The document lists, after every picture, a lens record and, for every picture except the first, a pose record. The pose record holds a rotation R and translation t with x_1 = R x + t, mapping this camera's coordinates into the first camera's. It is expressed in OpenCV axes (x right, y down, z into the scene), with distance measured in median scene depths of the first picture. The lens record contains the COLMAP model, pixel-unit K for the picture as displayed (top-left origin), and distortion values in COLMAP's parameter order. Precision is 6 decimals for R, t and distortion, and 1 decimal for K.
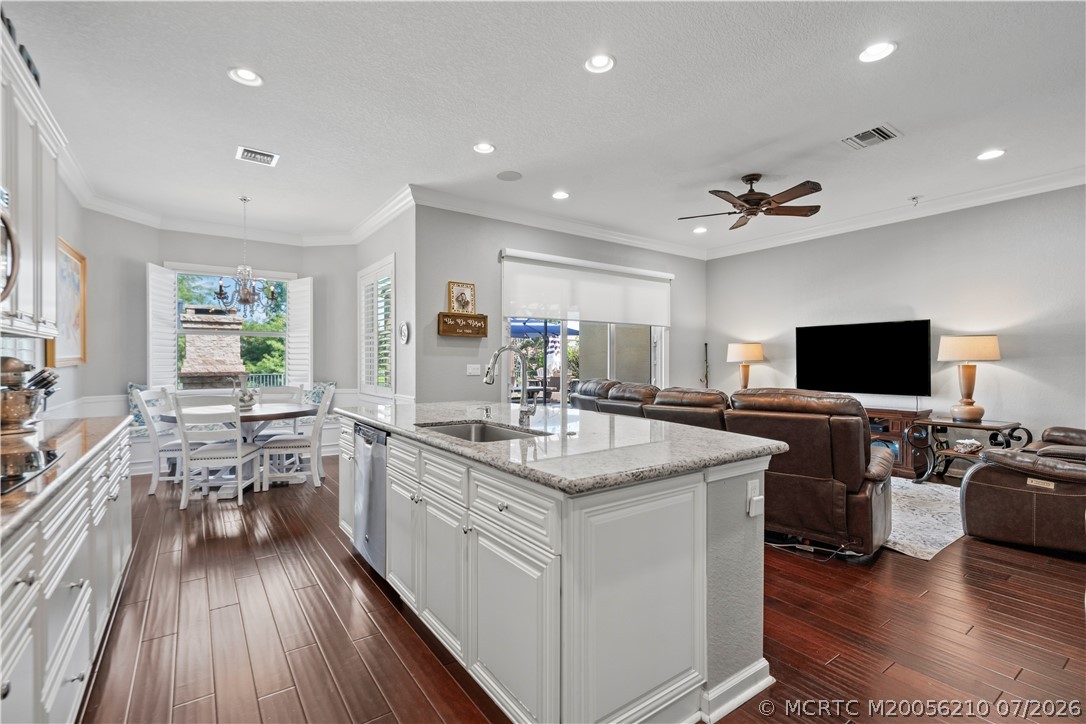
lens RADIAL K [[495.5, 0, 543.0], [0, 495.5, 362.0], [0, 0, 1]] dist [0.001375, 0.000460]
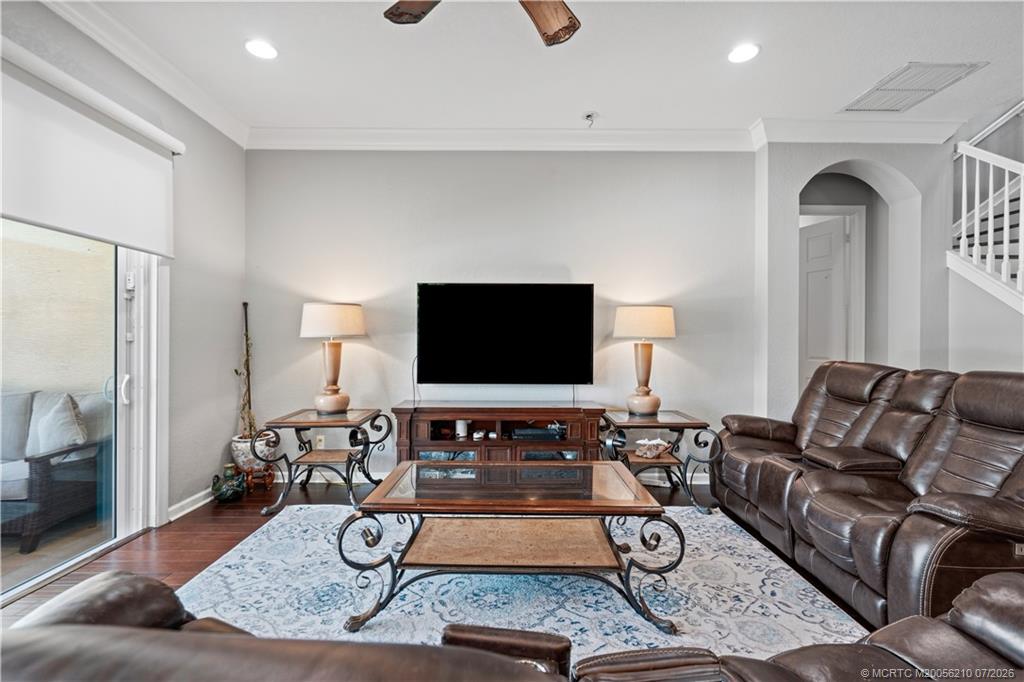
lens RADIAL K [[467.2, 0, 512.0], [0, 467.2, 341.0], [0, 0, 1]] dist [0.001375, 0.000460]
pose [[0.574619, 0.001596, 0.818420, 0.111483], [-0.007235, 0.999969, 0.003130, 0.000840], [-0.818389, -0.007720, 0.574612, 0.650782]]
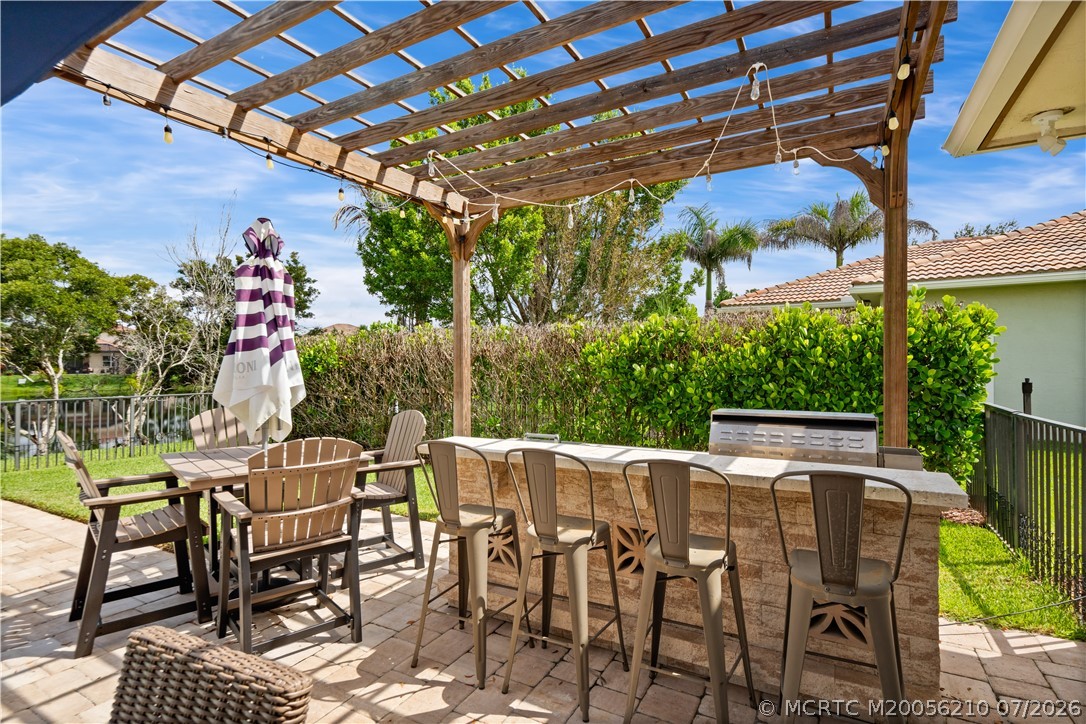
lens RADIAL K [[532.2, 0, 543.0], [0, 532.2, 362.0], [0, 0, 1]] dist [0.000049, 0.000253]
pose [[0.905248, 0.002388, 0.424877, 0.087770], [-0.001911, 0.999997, -0.001547, -0.033124], [-0.424880, 0.000588, 0.905250, 1.947737]]
